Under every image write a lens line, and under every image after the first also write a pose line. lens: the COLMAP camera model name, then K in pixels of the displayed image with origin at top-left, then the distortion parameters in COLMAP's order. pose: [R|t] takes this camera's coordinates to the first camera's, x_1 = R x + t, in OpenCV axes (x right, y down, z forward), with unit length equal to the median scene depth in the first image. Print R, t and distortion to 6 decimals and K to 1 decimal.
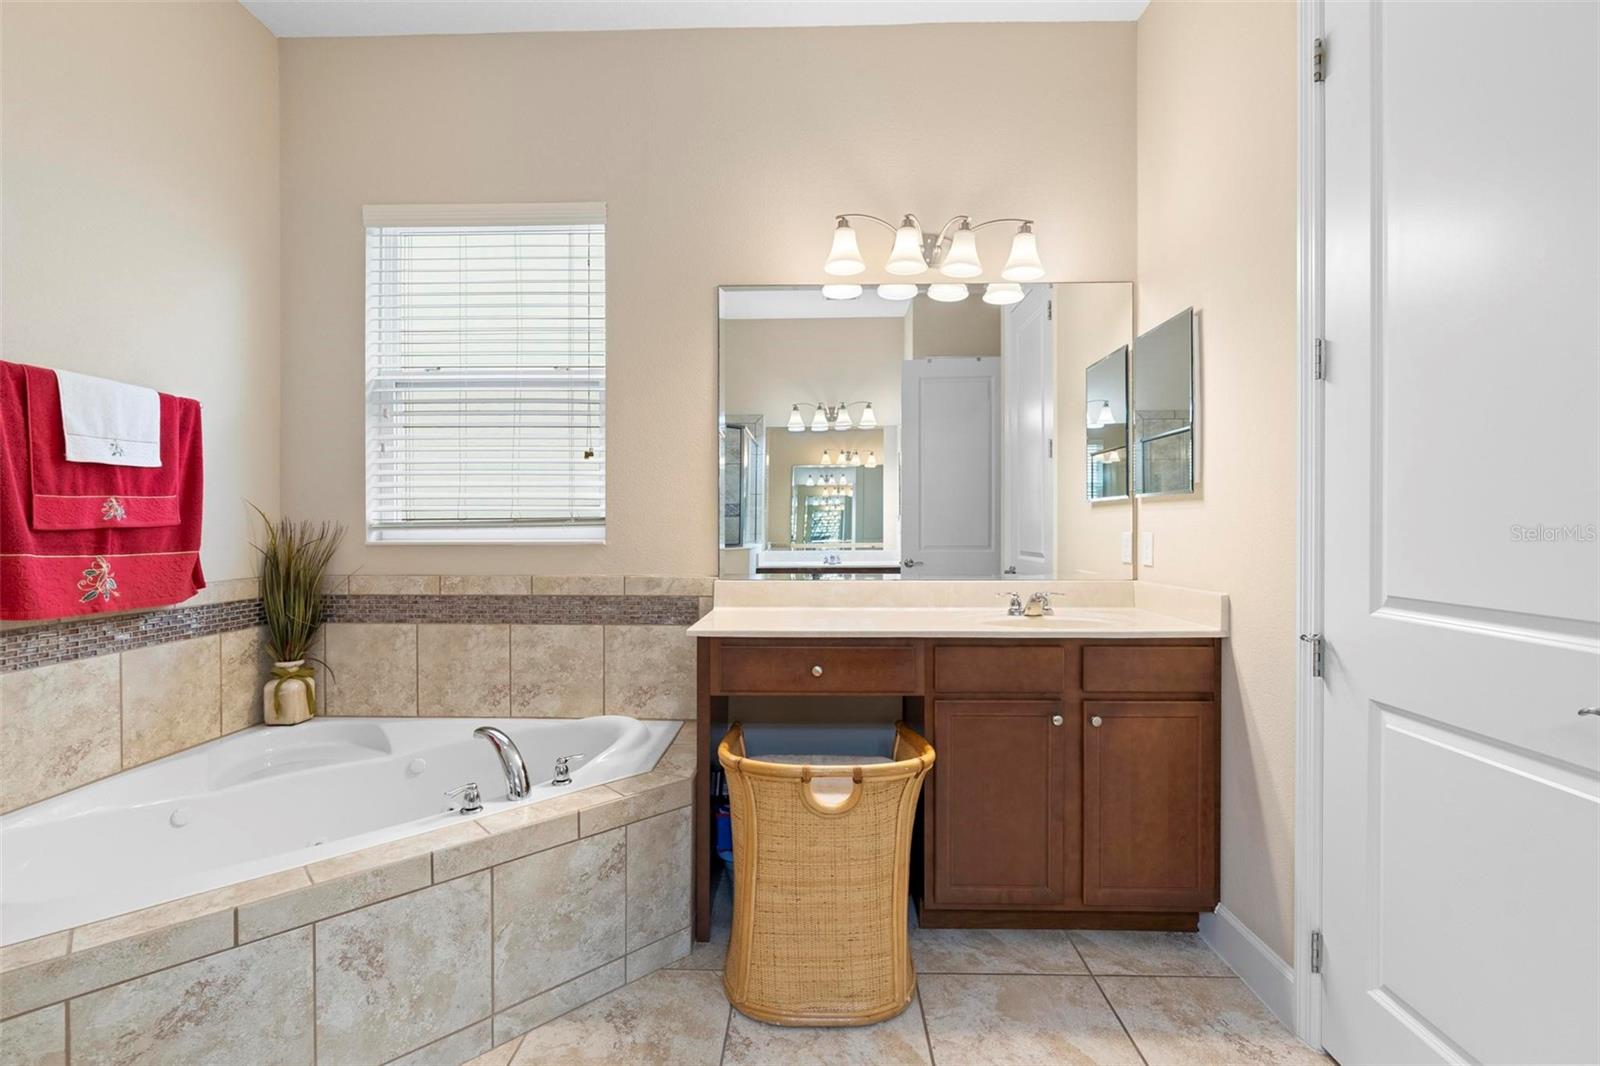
lens RADIAL K [[728.3, 0, 771.7], [0, 728.3, 529.1], [0, 0, 1]] dist [-0.011046, 0.005288]
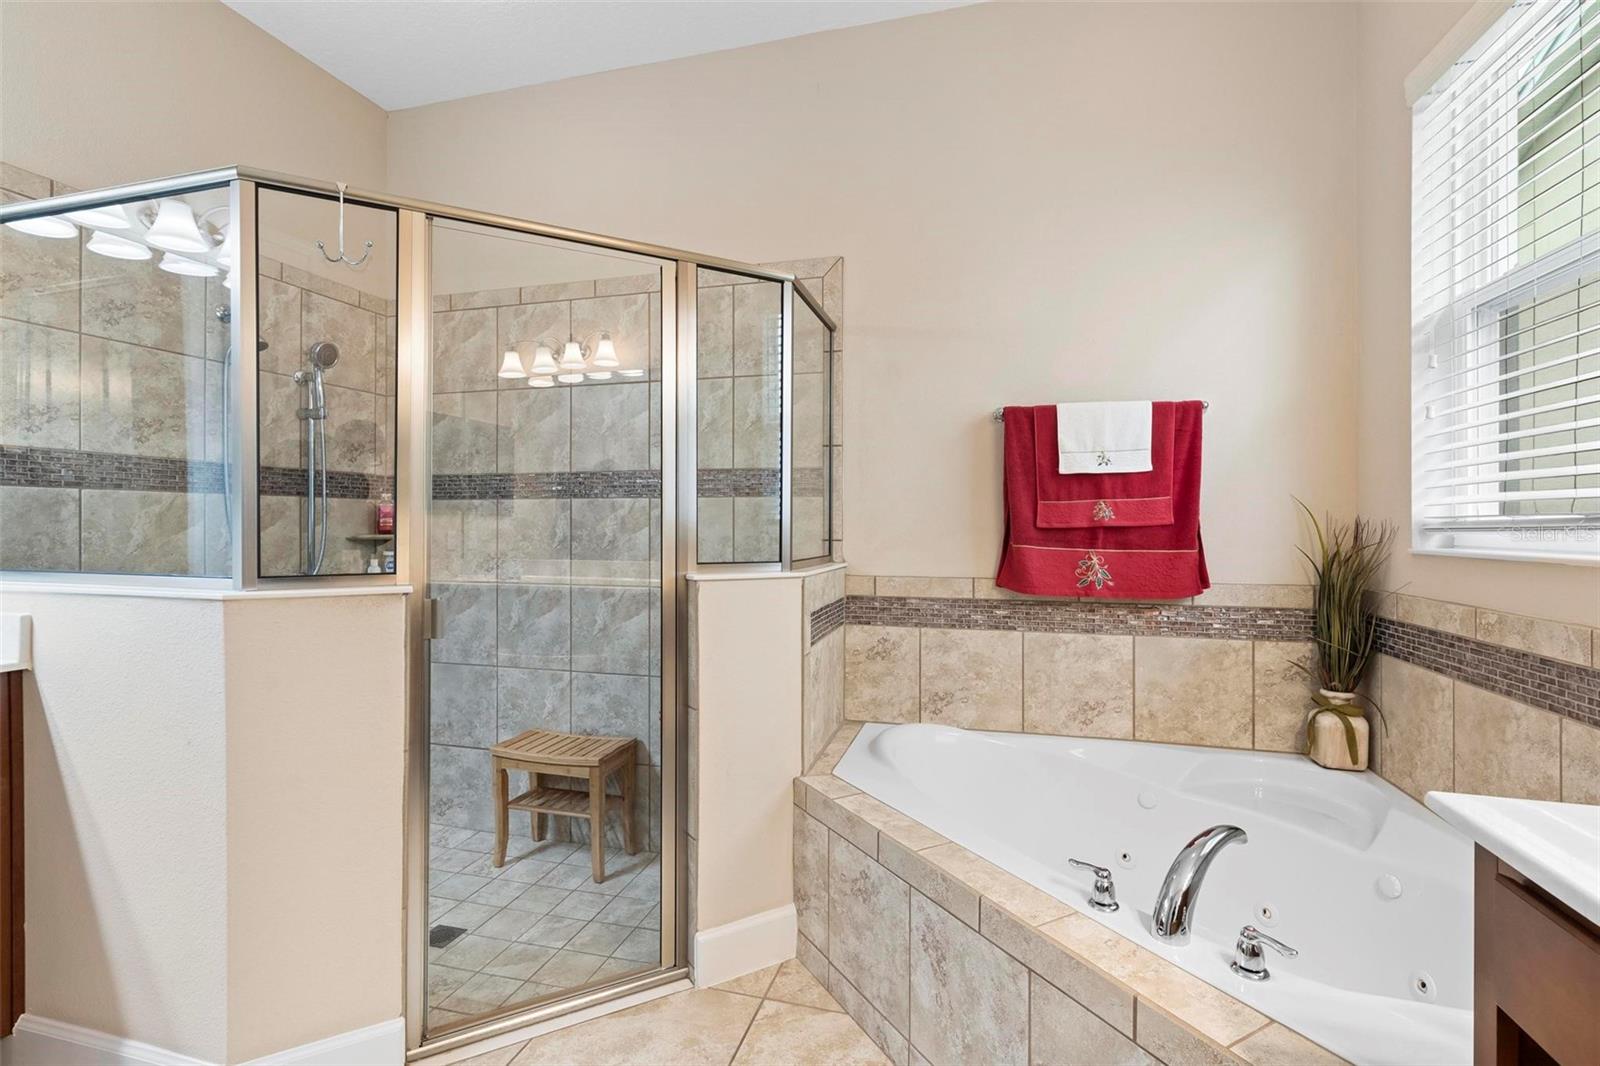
lens RADIAL K [[728.3, 0, 802.3], [0, 728.3, 524.7], [0, 0, 1]] dist [-0.011046, 0.005288]
pose [[-0.202842, 0.003025, -0.979207, 0.329174], [-0.007754, 0.999959, 0.004696, -0.006487], [0.979181, 0.008545, -0.202810, 0.720475]]
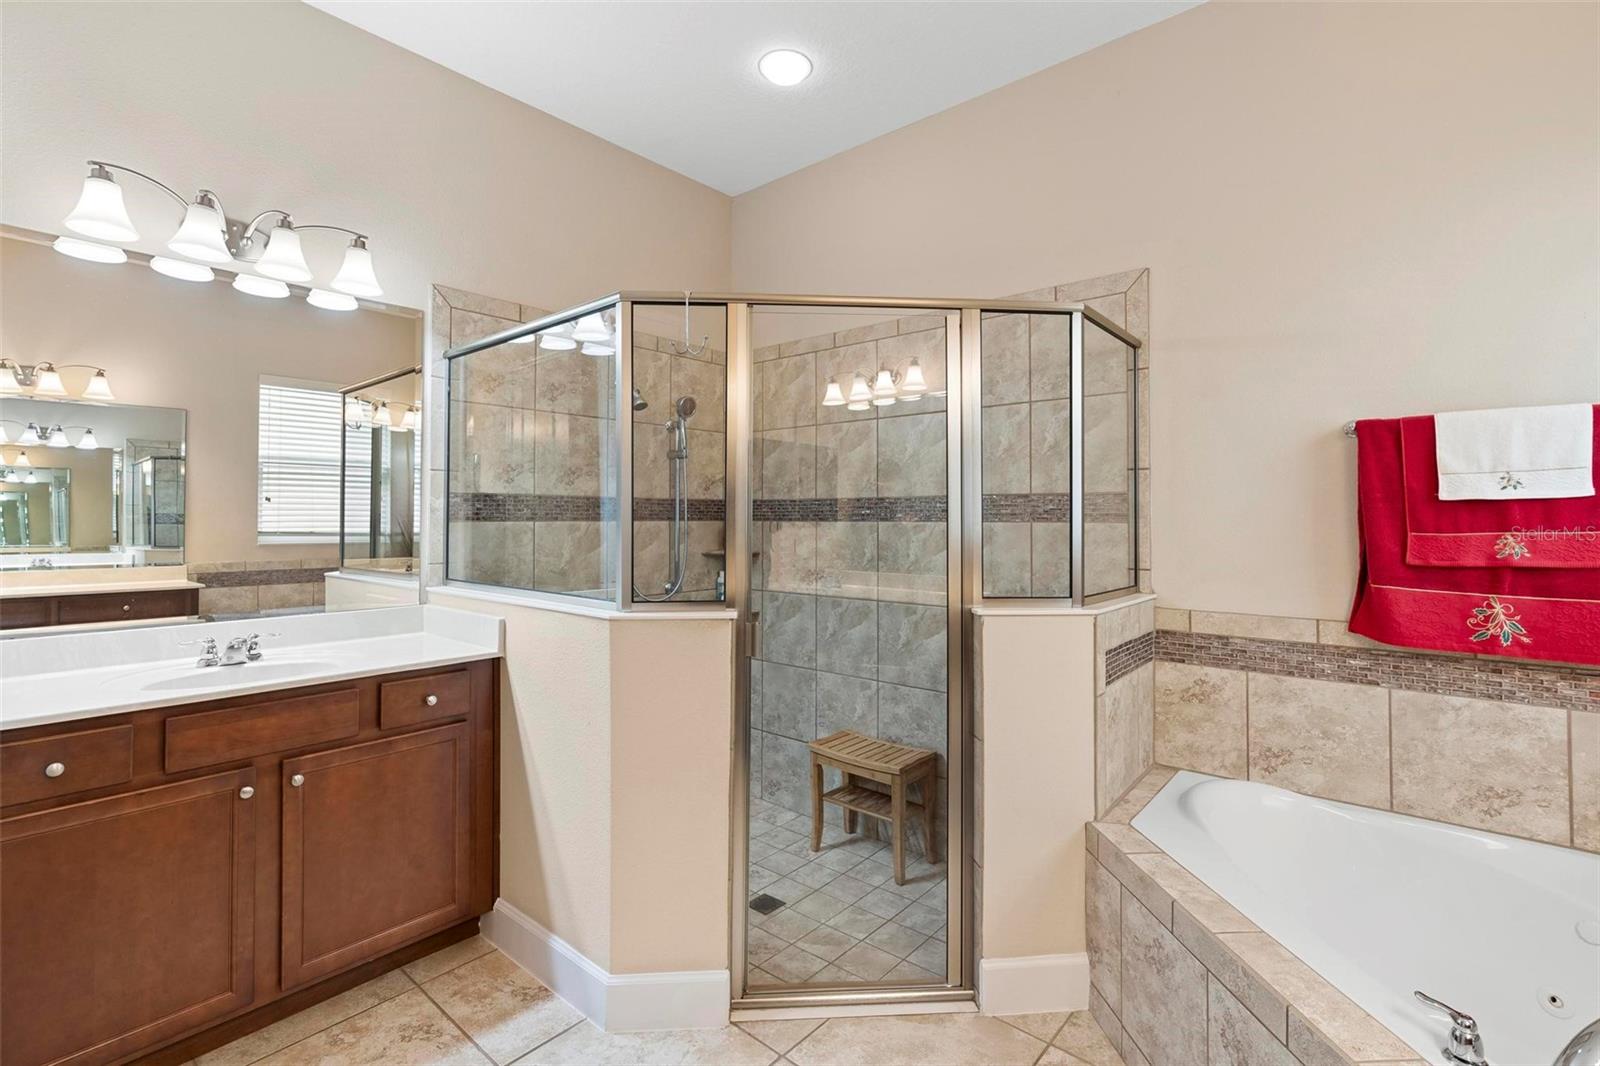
lens RADIAL K [[728.3, 0, 808.2], [0, 728.3, 505.1], [0, 0, 1]] dist [-0.011046, 0.005288]
pose [[-0.598659, -0.011998, -0.800914, 0.352398], [-0.006794, 0.999928, -0.009901, -0.061834], [0.800975, -0.000486, -0.598697, 0.790324]]
